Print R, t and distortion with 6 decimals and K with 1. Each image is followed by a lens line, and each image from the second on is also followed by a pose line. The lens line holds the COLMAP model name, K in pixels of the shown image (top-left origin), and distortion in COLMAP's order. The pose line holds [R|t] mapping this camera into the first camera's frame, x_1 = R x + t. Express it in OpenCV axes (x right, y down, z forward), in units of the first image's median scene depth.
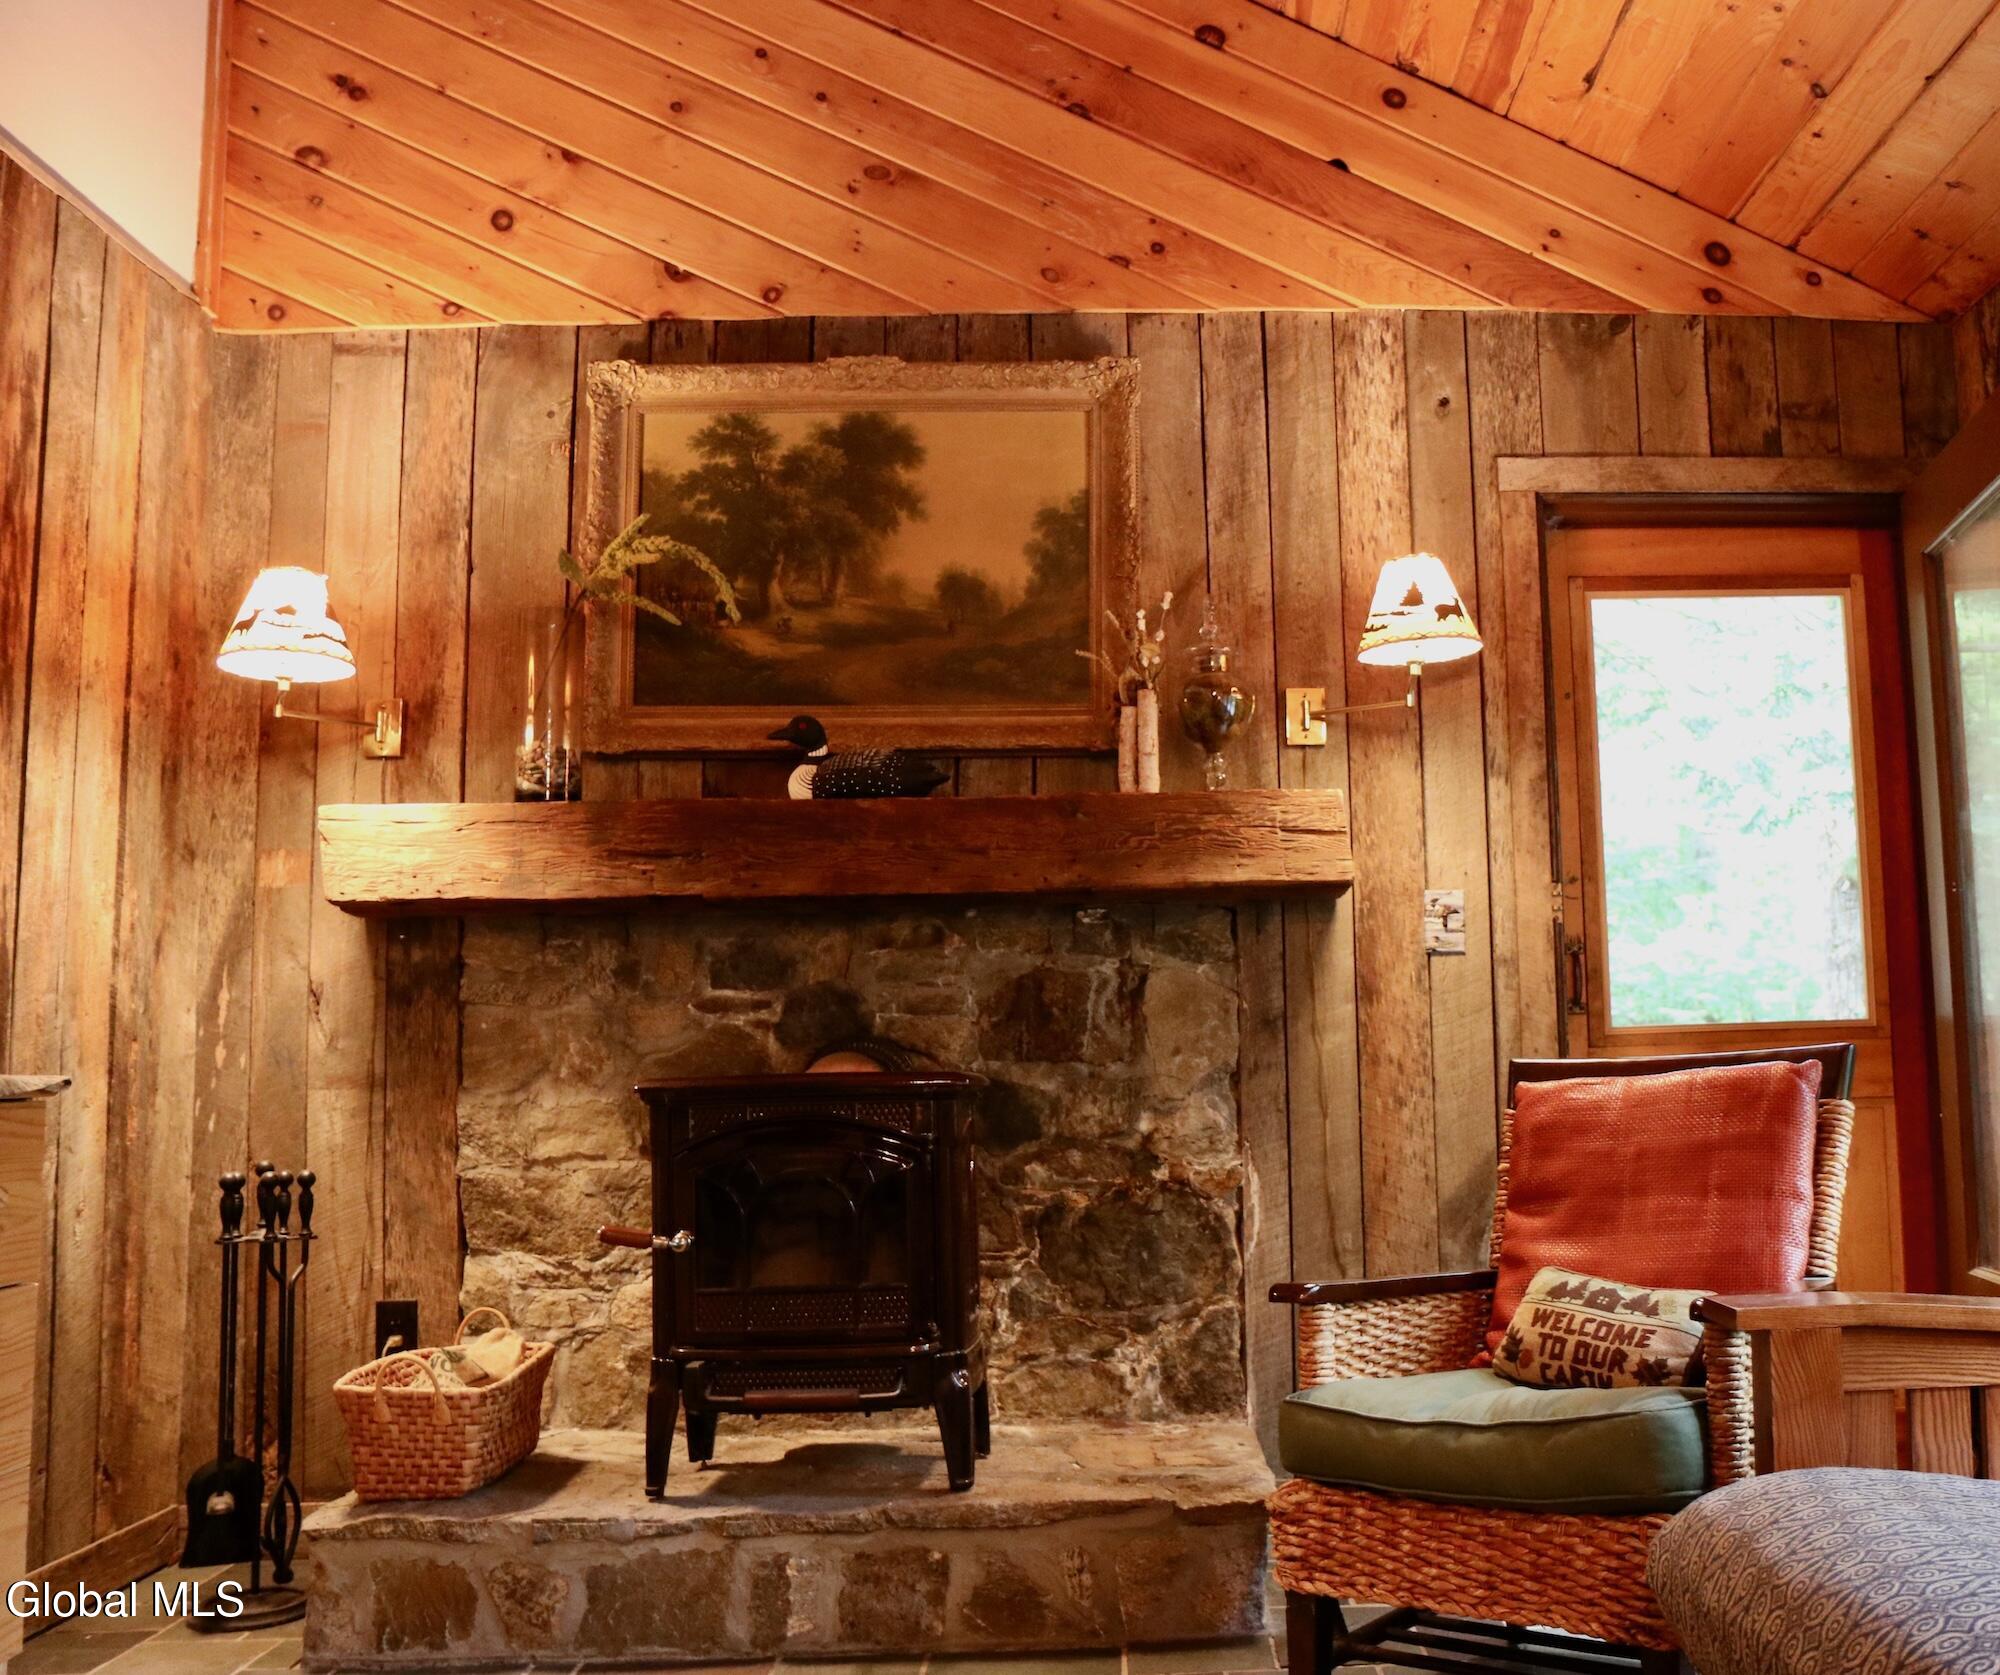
lens RADIAL K [[1934.0, 0, 1217.6], [0, 1934.0, 840.5], [0, 0, 1]] dist [-0.122676, 0.114607]
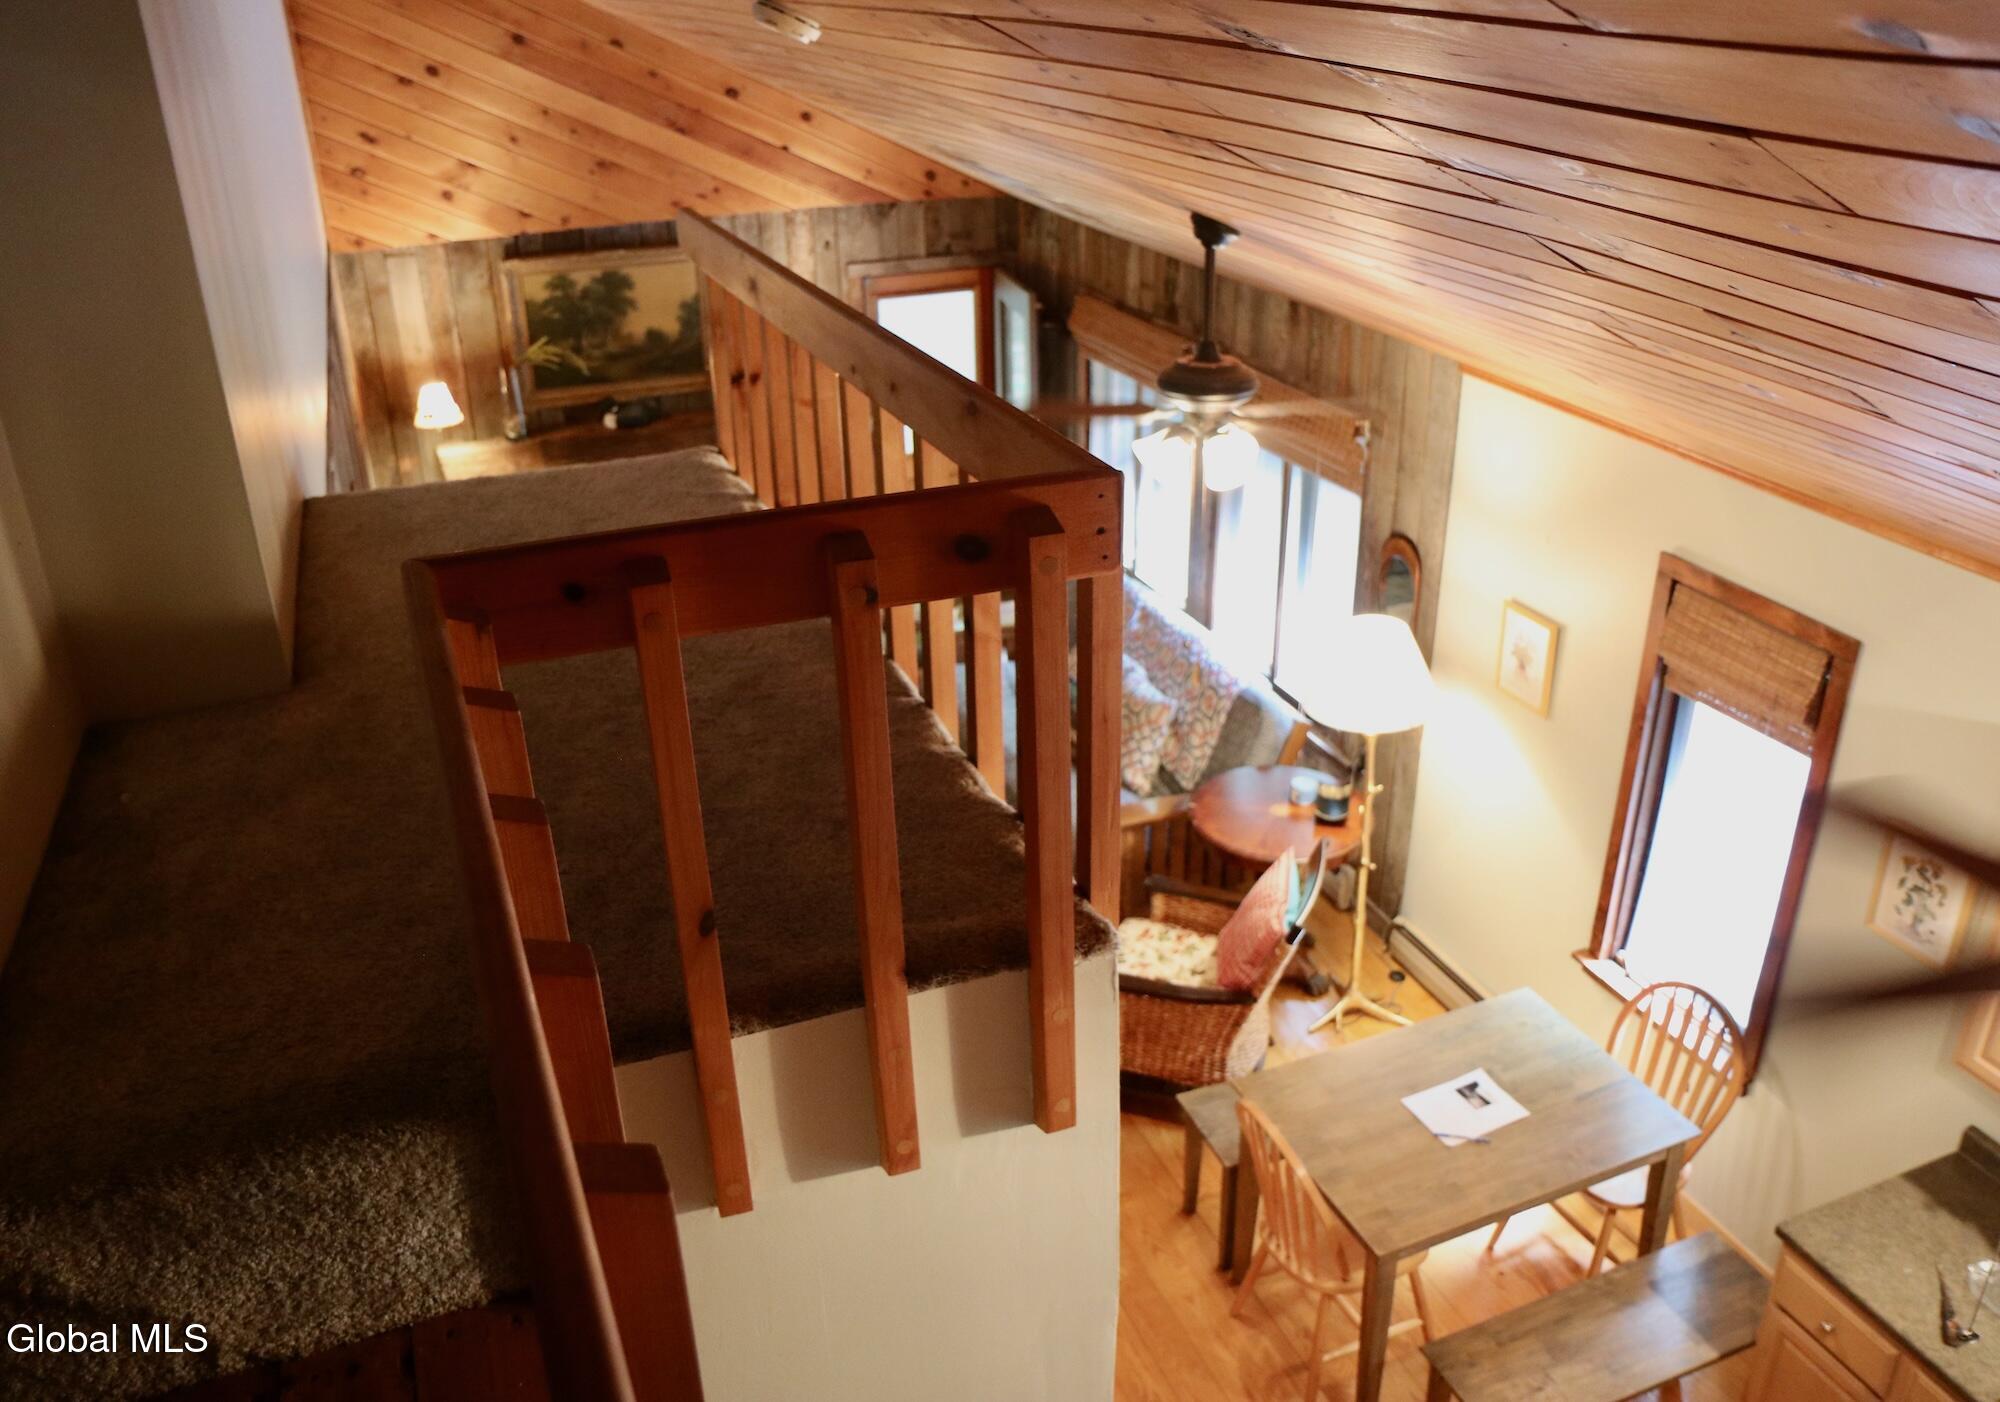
lens RADIAL K [[1603.3, 0, 1000.0], [0, 1603.3, 701.0], [0, 0, 1]] dist [-0.077414, 0.010980]
pose [[0.949471, -0.132682, 0.284429, -0.377987], [-0.038943, 0.849438, 0.526249, -0.893159], [-0.311429, -0.510735, 0.801350, -1.194348]]
